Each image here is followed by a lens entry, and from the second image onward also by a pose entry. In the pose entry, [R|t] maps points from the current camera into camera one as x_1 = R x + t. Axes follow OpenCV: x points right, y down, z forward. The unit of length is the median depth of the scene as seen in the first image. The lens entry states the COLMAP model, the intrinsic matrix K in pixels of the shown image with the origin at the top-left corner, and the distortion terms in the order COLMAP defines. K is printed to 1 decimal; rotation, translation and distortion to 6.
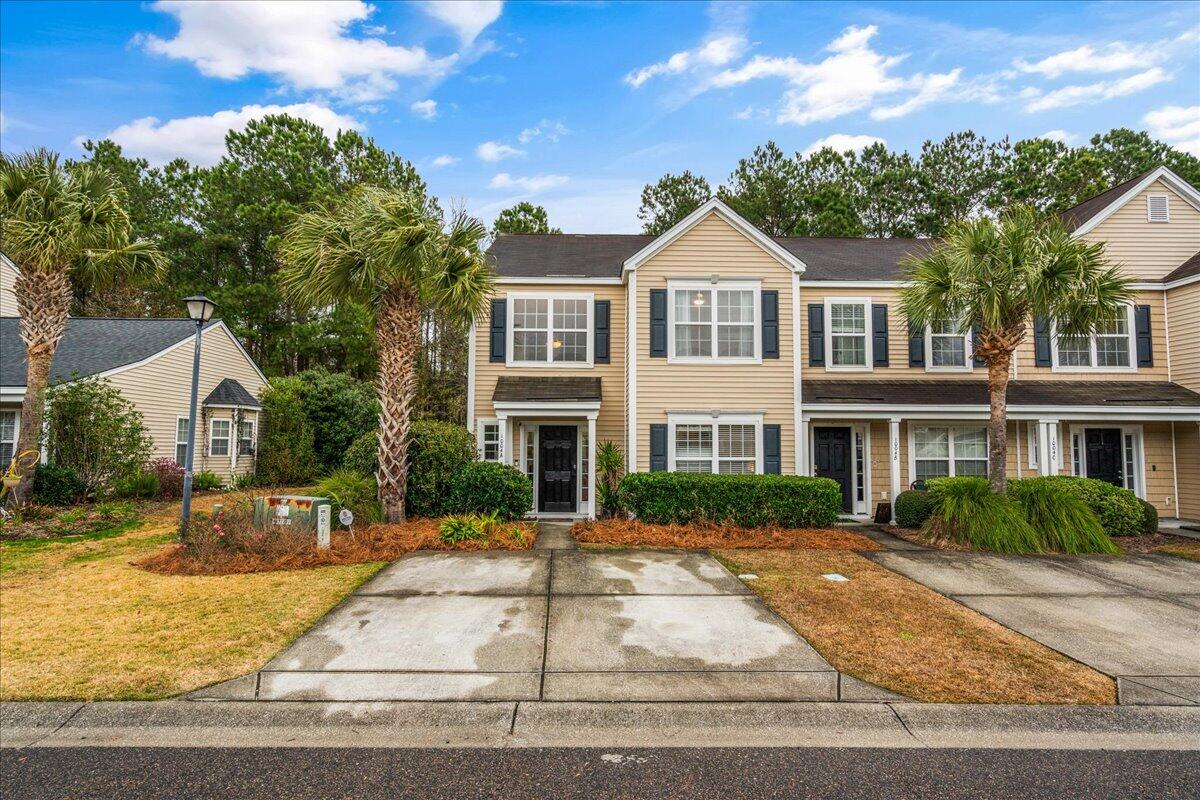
lens RADIAL K [[625.5, 0, 597.6], [0, 625.5, 417.6], [0, 0, 1]] dist [0.000292, 0.000303]
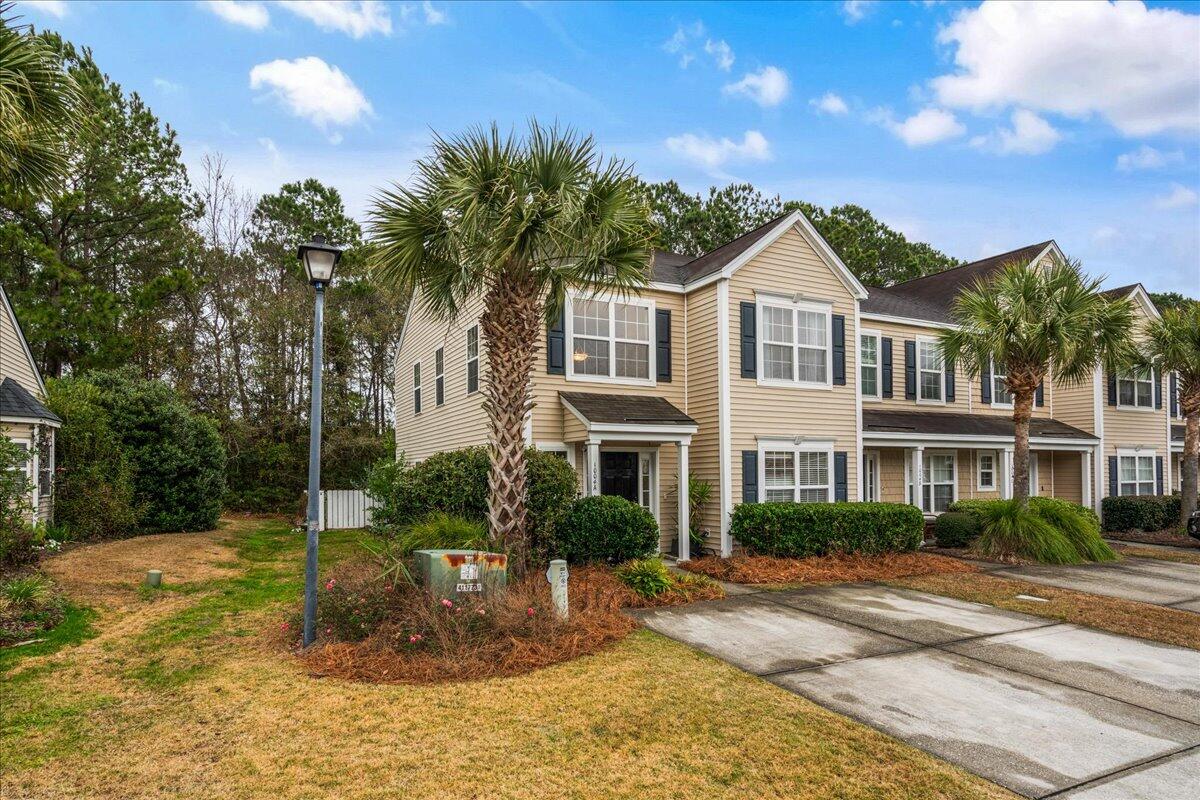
lens RADIAL K [[649.4, 0, 598.2], [0, 649.4, 475.8], [0, 0, 1]] dist [0.004889, 0.000570]
pose [[0.913781, -0.009927, 0.406086, -0.489886], [-0.009049, 0.998956, 0.044781, 0.006162], [-0.406107, -0.044595, 0.912737, 0.211917]]
